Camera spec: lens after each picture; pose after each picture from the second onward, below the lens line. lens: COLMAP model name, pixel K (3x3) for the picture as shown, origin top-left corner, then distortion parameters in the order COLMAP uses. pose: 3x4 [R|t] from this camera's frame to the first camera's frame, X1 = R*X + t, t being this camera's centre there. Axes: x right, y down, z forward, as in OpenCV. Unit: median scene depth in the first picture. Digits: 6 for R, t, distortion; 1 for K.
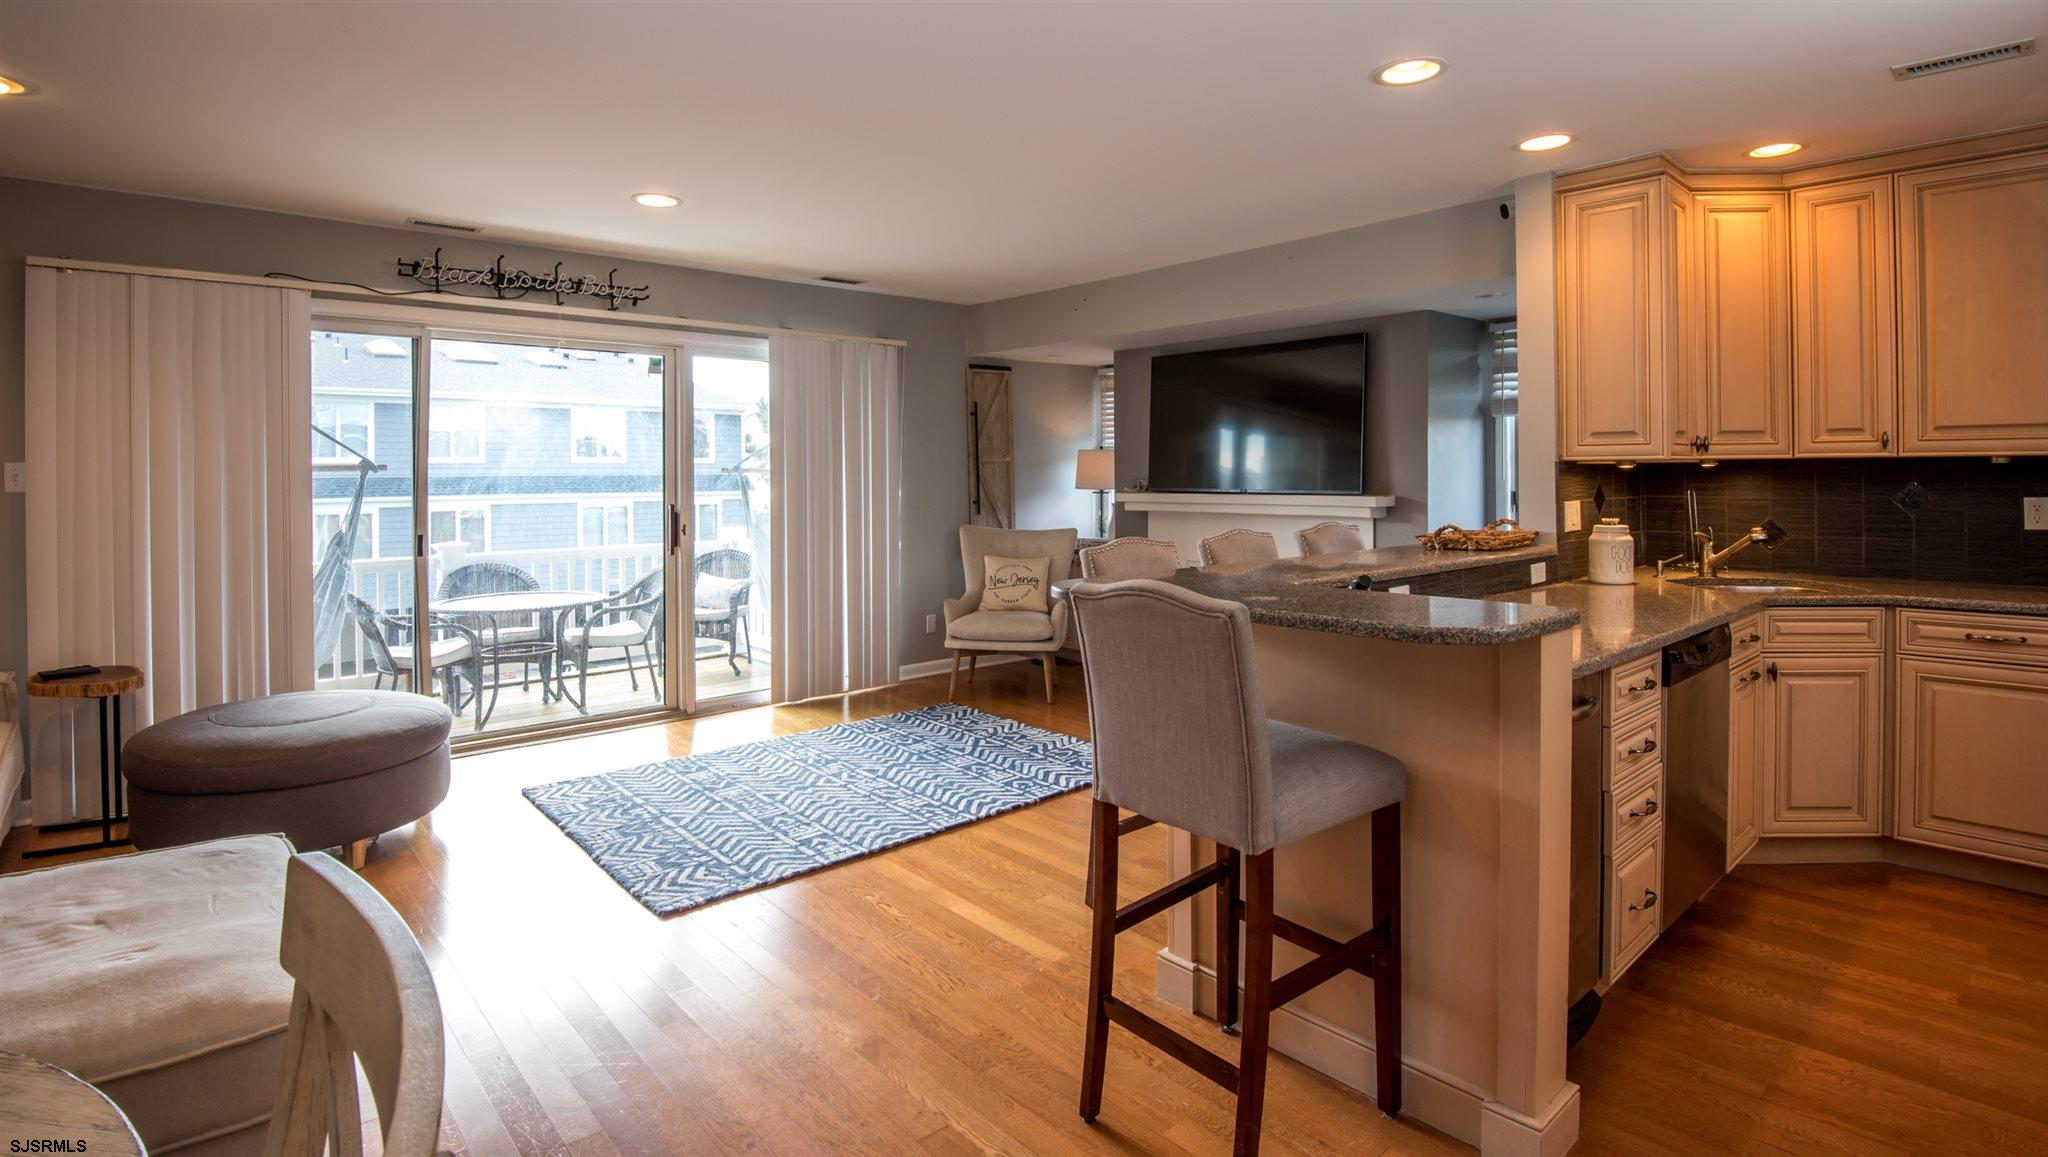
lens RADIAL K [[990.6, 0, 1025.6], [0, 990.6, 472.3], [0, 0, 1]] dist [-0.008703, -0.018667]
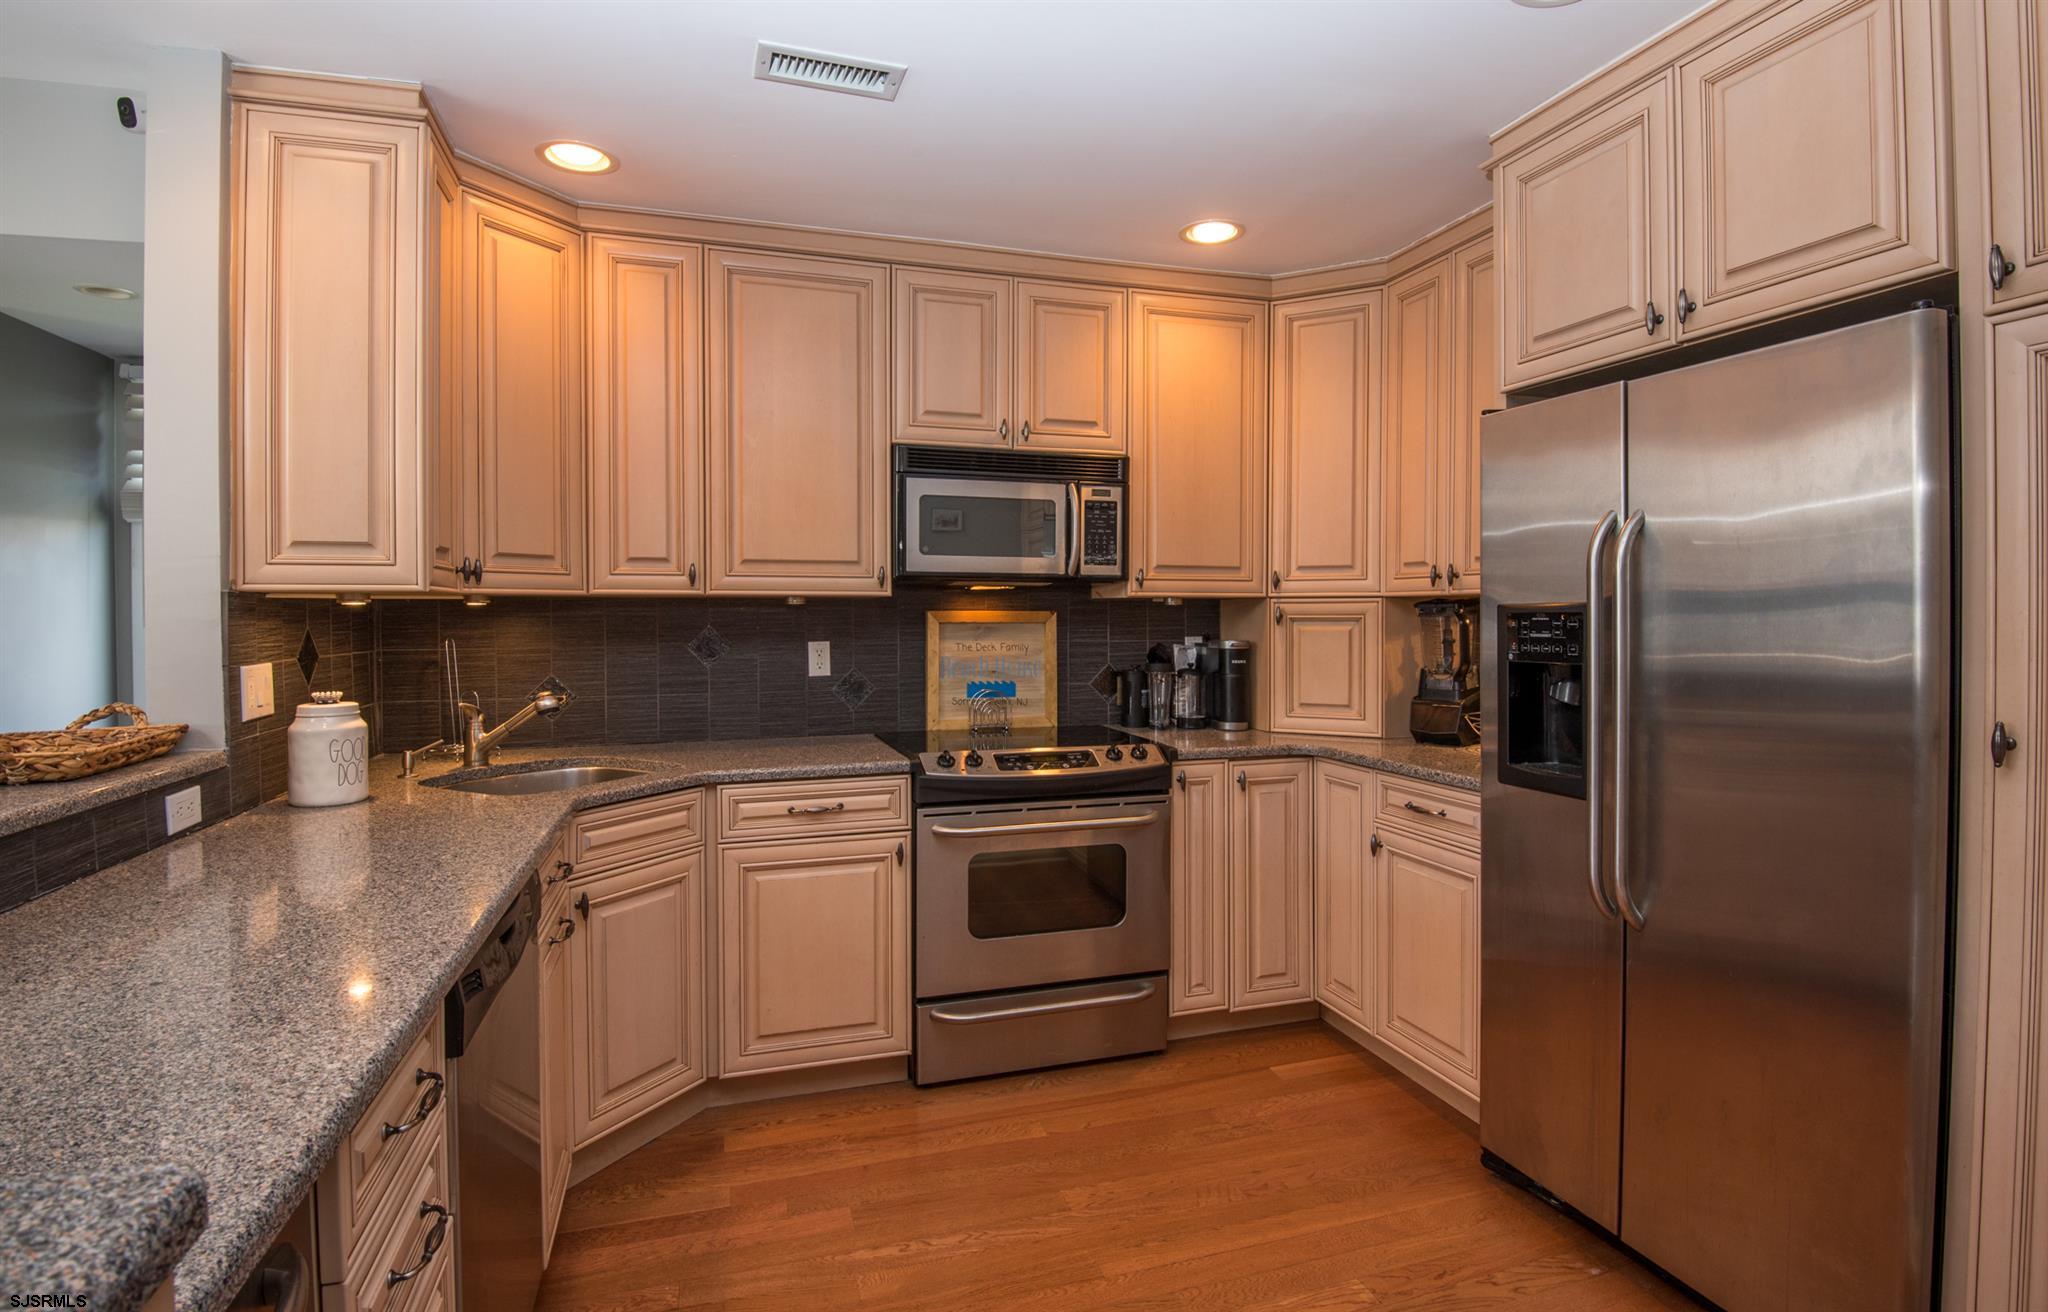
lens RADIAL K [[1022.1, 0, 1035.7], [0, 1022.1, 621.4], [0, 0, 1]] dist [-0.013105, -0.002013]
pose [[0.403003, -0.005240, 0.915184, 0.212835], [-0.002944, 0.999971, 0.007021, -0.000694], [-0.915194, -0.005524, 0.402976, 0.375278]]
